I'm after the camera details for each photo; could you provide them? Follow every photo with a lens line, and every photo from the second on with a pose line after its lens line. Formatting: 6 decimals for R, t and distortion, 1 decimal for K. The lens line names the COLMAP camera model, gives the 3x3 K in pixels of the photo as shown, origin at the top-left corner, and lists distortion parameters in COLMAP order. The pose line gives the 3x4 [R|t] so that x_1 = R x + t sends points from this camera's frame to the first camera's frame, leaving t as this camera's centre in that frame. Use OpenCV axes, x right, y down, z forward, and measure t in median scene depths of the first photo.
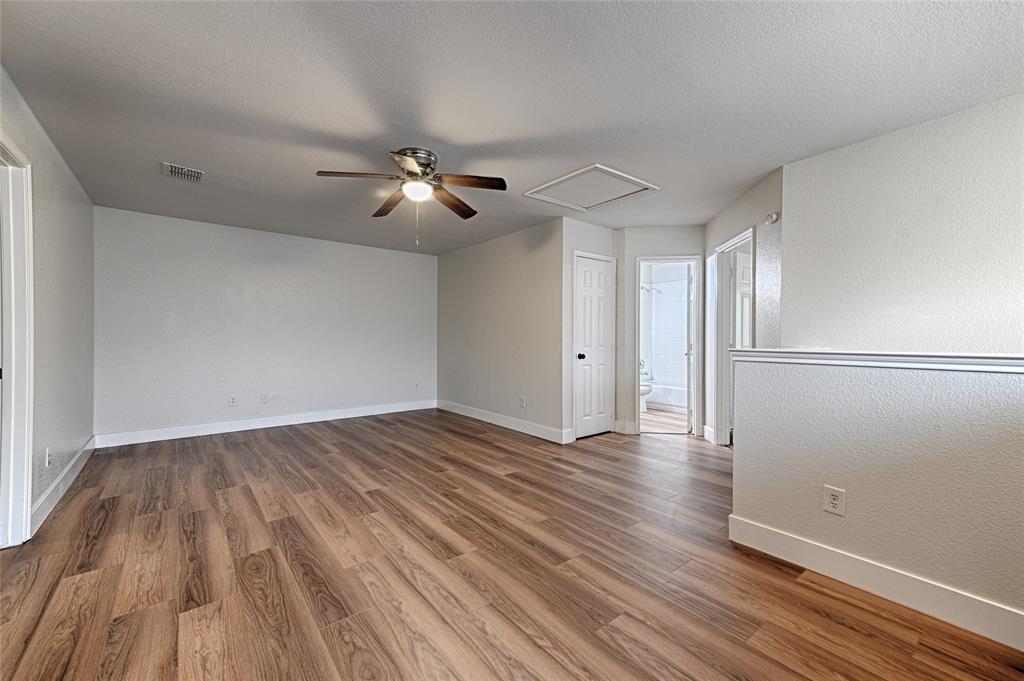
lens RADIAL K [[419.4, 0, 512.0], [0, 419.4, 340.5], [0, 0, 1]] dist [0.000802, 0.000073]
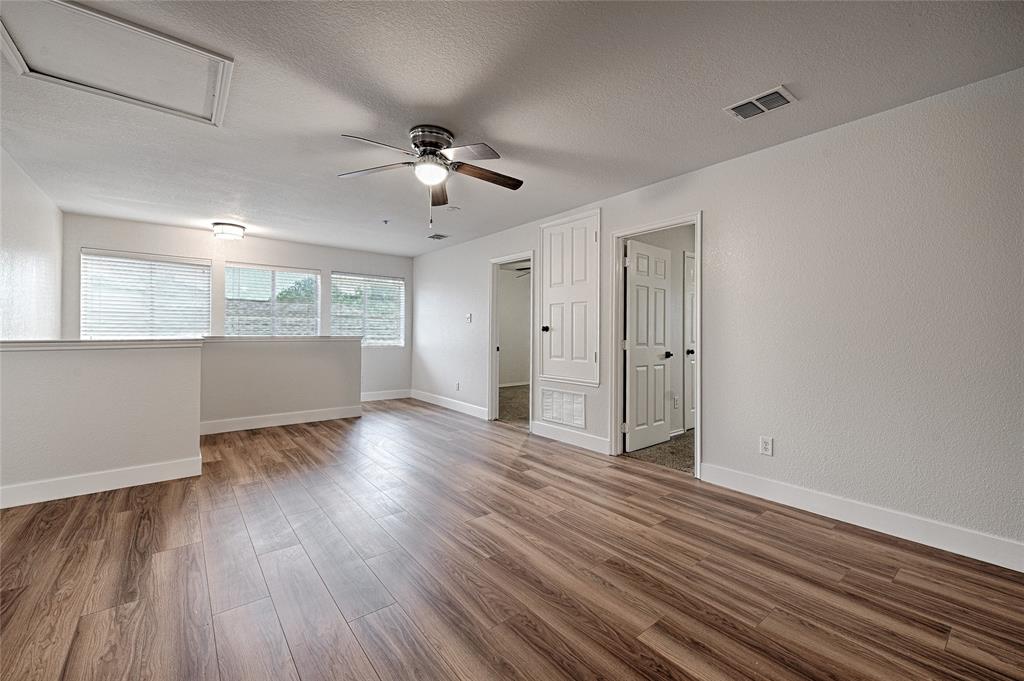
lens RADIAL K [[419.4, 0, 512.0], [0, 419.4, 340.5], [0, 0, 1]] dist [0.000802, 0.000073]
pose [[-0.999898, -0.013920, 0.003113, -0.424376], [-0.013858, 0.999724, 0.018995, -0.012327], [-0.003376, 0.018949, -0.999815, 1.996409]]
